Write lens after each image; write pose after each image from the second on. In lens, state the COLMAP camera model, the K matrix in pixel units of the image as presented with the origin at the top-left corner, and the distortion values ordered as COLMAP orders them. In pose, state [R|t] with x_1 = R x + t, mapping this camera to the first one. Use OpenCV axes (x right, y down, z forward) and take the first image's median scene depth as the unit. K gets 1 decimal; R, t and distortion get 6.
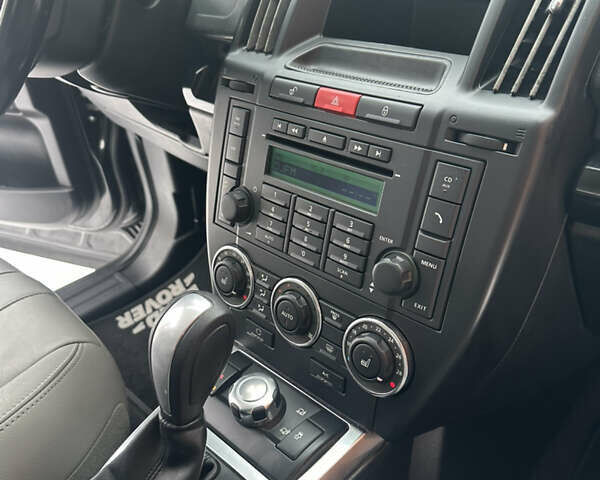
lens RADIAL K [[573.2, 0, 300.0], [0, 573.2, 240.0], [0, 0, 1]] dist [0.157367, -0.280425]
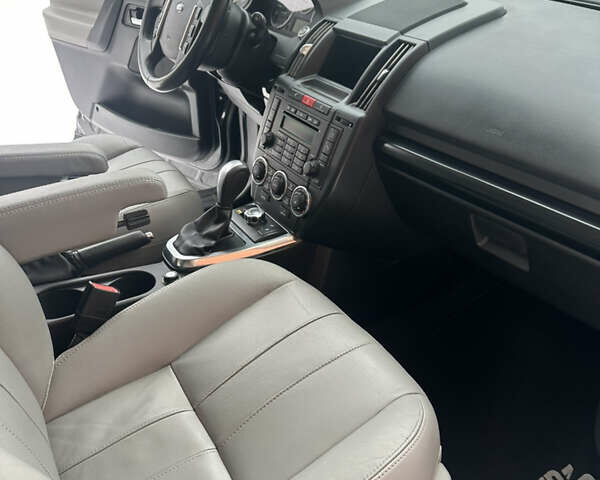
lens RADIAL K [[573.2, 0, 300.0], [0, 573.2, 240.0], [0, 0, 1]] dist [0.157367, -0.280425]
pose [[0.962123, 0.214586, -0.168143, 0.506548], [-0.218221, 0.975894, -0.003220, 0.322039], [0.163399, 0.039791, 0.985757, -1.283681]]
